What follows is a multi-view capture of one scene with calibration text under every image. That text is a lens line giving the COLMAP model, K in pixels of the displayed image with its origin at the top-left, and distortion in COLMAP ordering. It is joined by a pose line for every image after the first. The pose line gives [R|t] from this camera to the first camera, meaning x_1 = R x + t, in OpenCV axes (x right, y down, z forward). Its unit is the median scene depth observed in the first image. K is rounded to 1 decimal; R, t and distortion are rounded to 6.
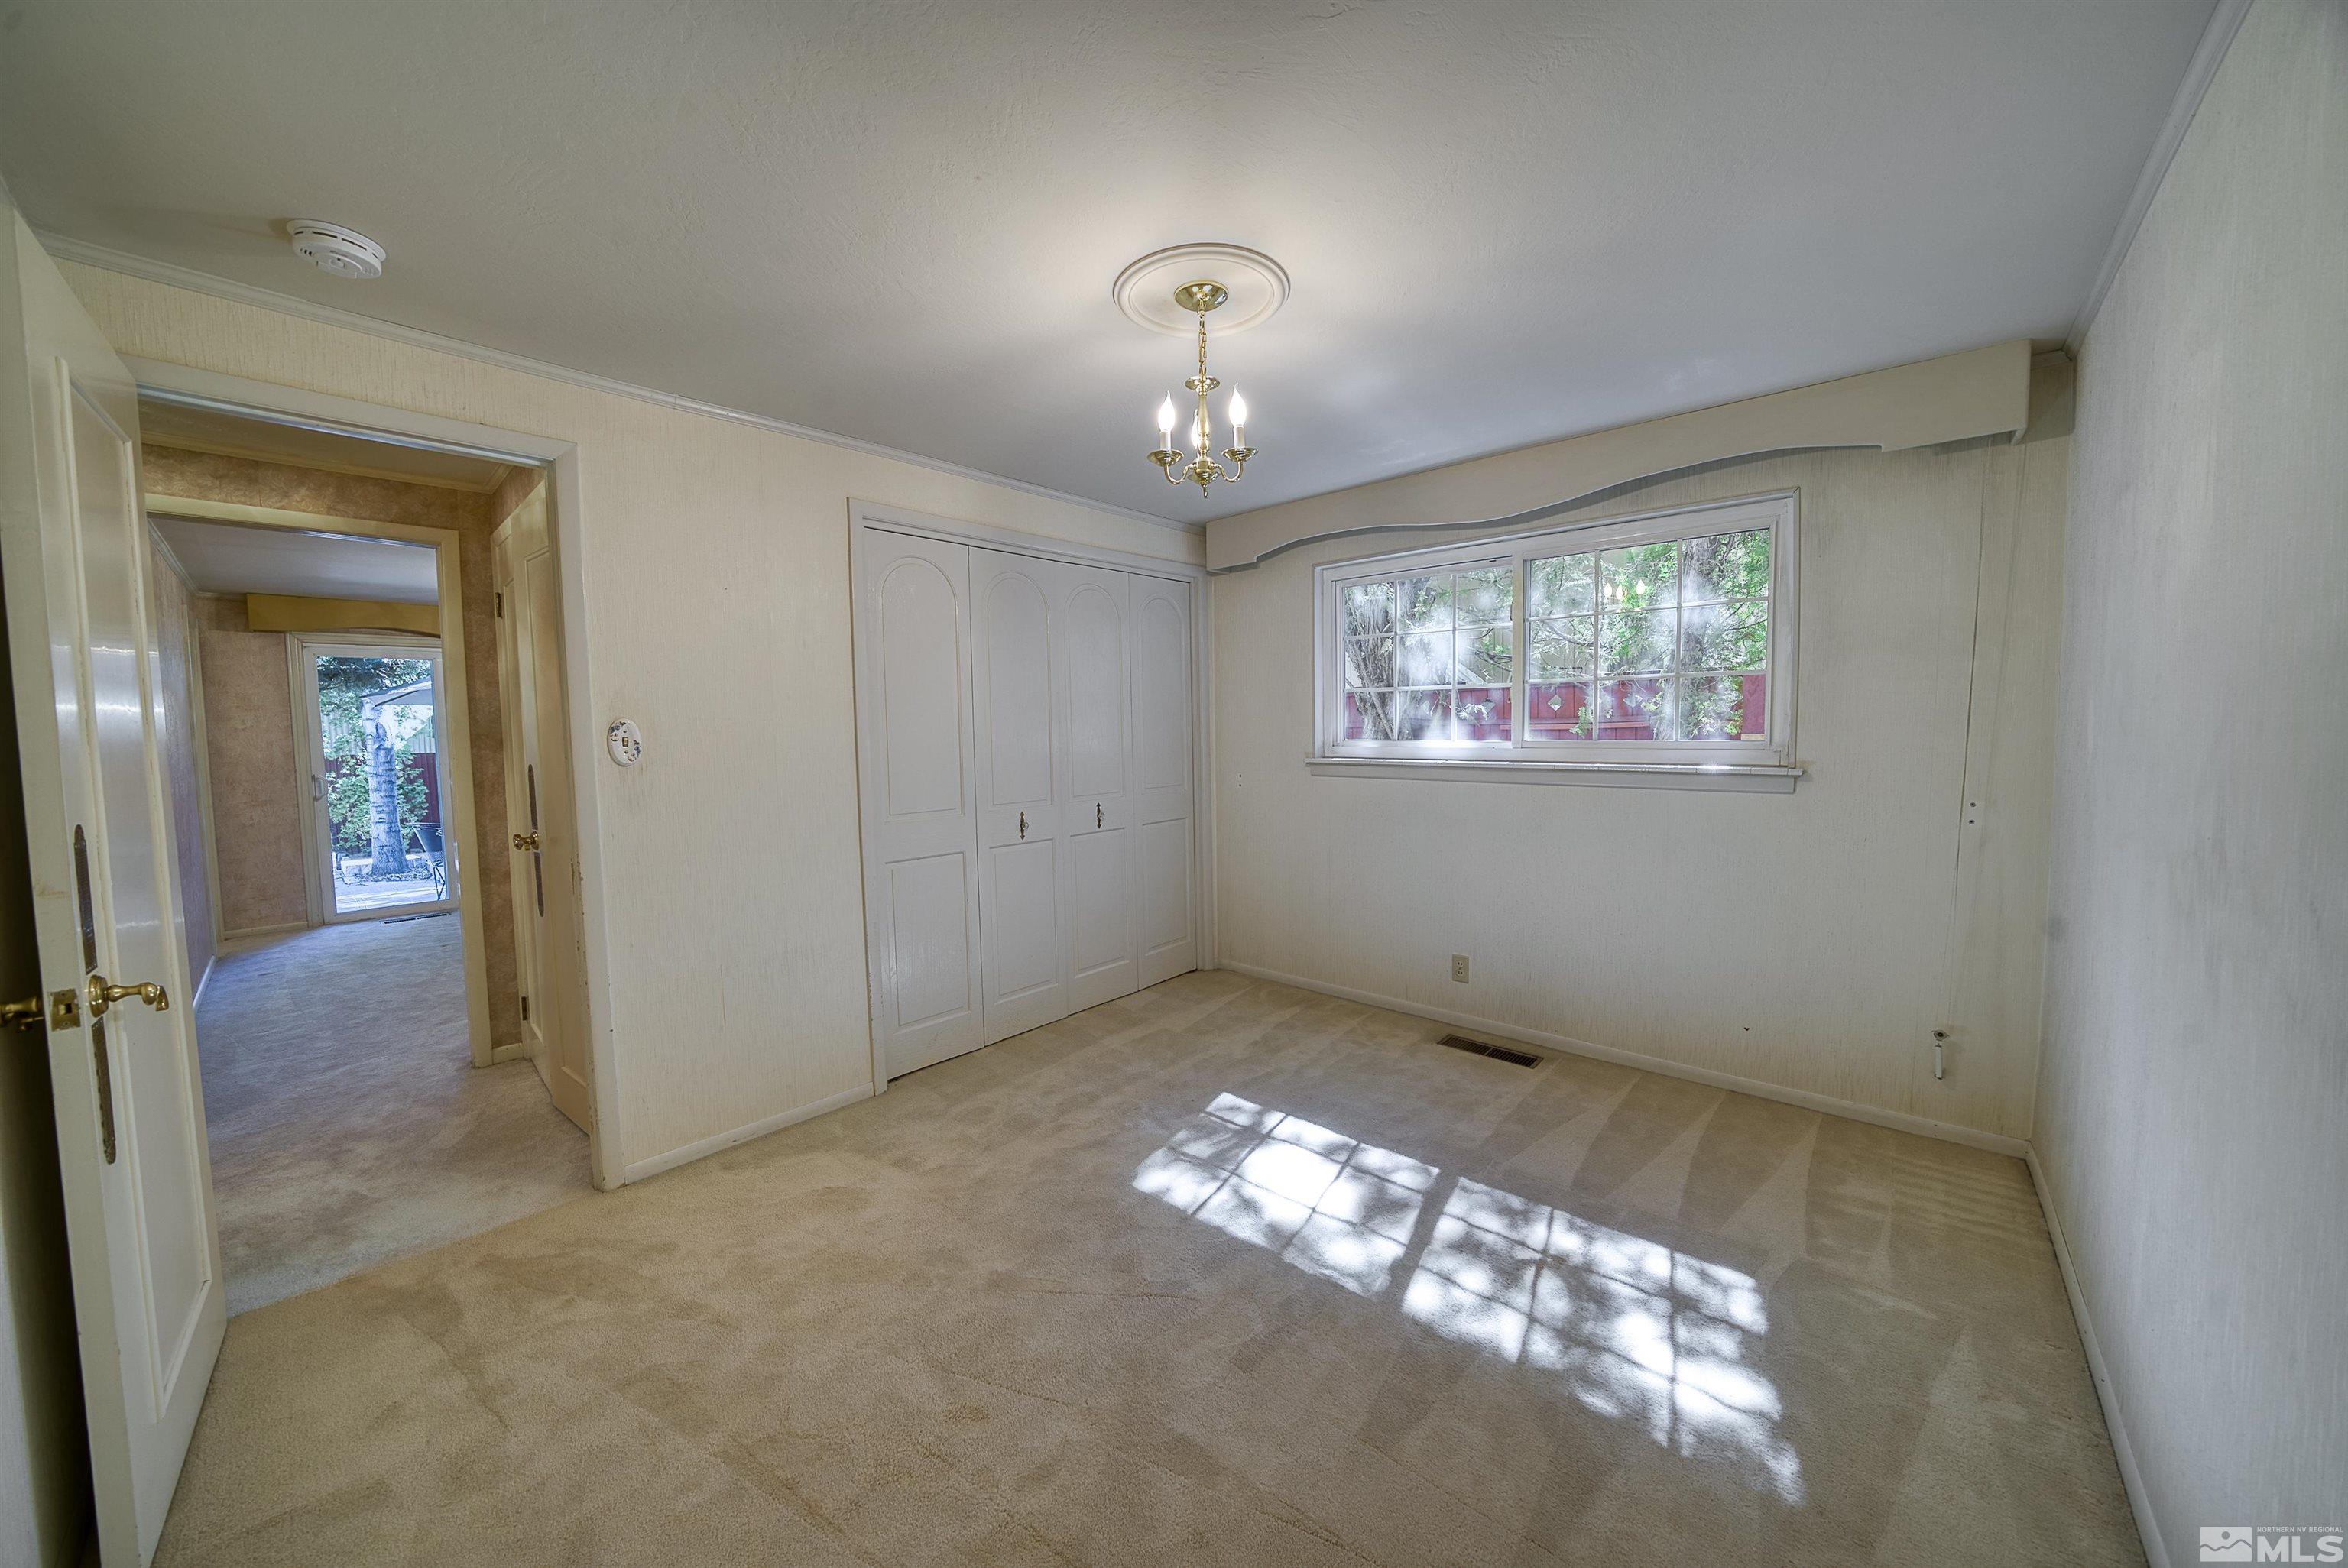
lens RADIAL K [[805.9, 0, 1180.8], [0, 805.9, 782.6], [0, 0, 1]] dist [-0.016203, 0.000291]
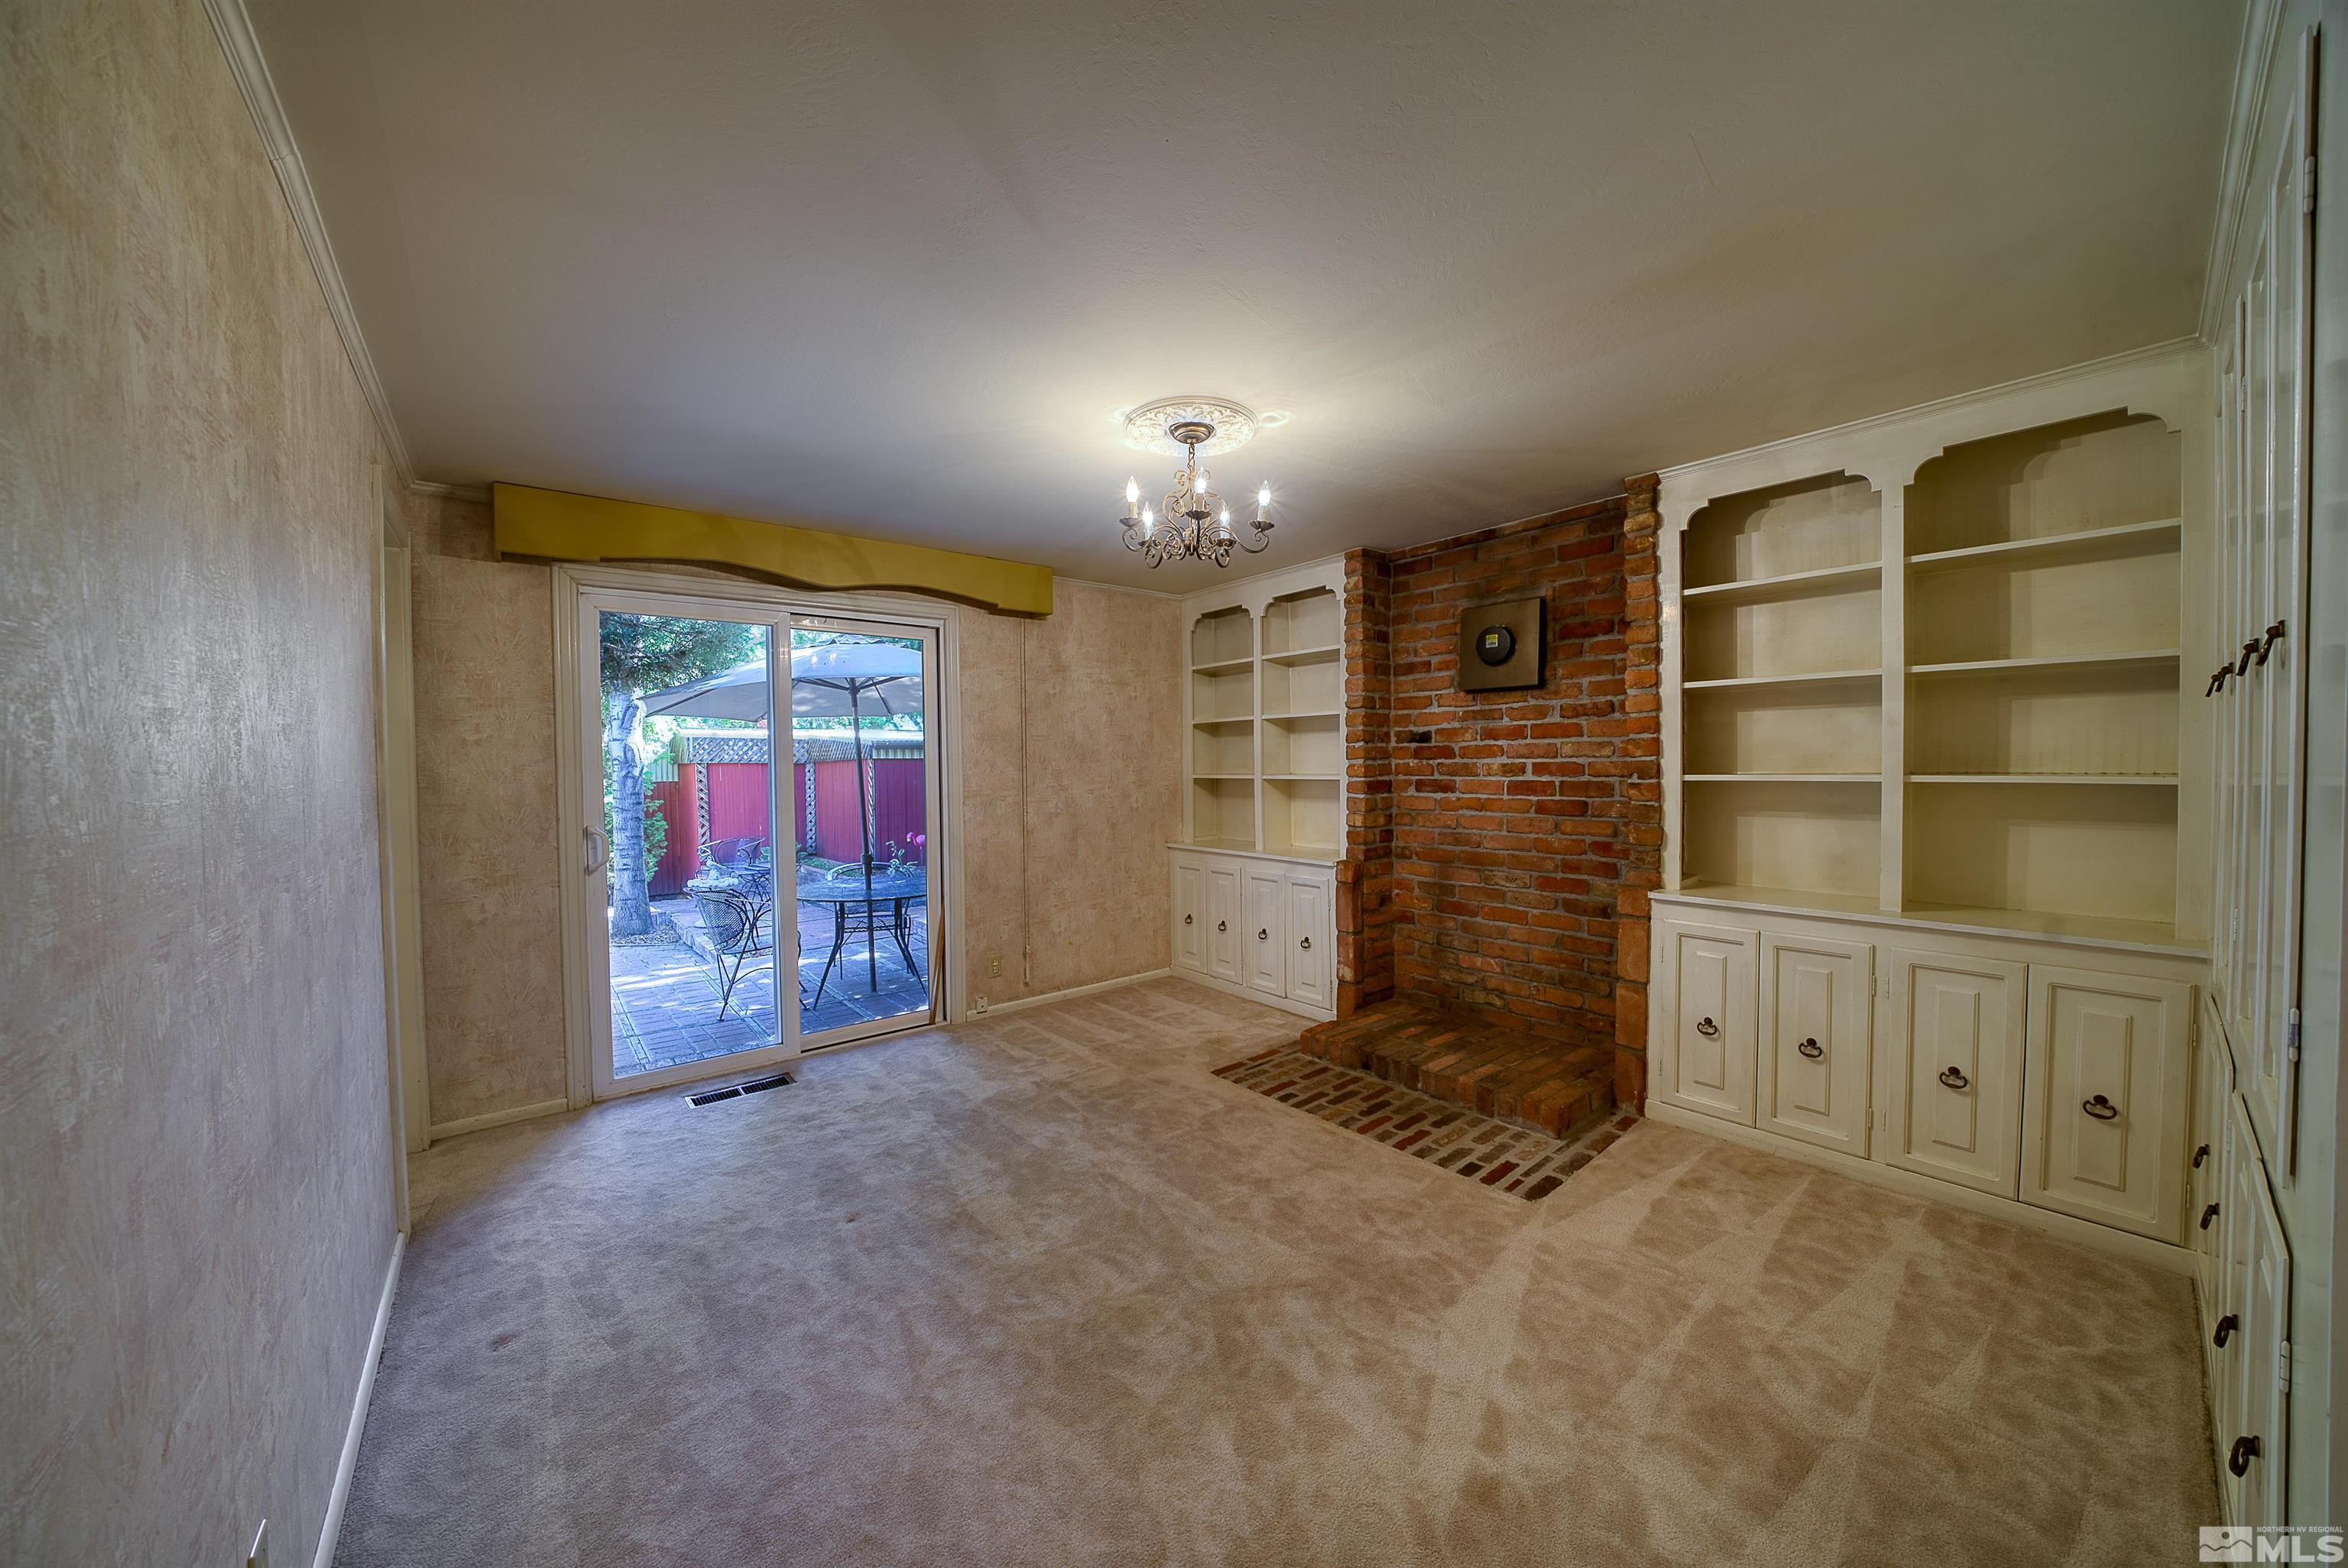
lens RADIAL K [[805.9, 0, 1175.8], [0, 805.9, 775.4], [0, 0, 1]] dist [-0.016203, 0.000291]
pose [[0.988310, 0.000445, -0.152460, -0.624105], [-0.007098, 0.999046, -0.043096, -0.024665], [0.152296, 0.043674, 0.987370, 0.527558]]
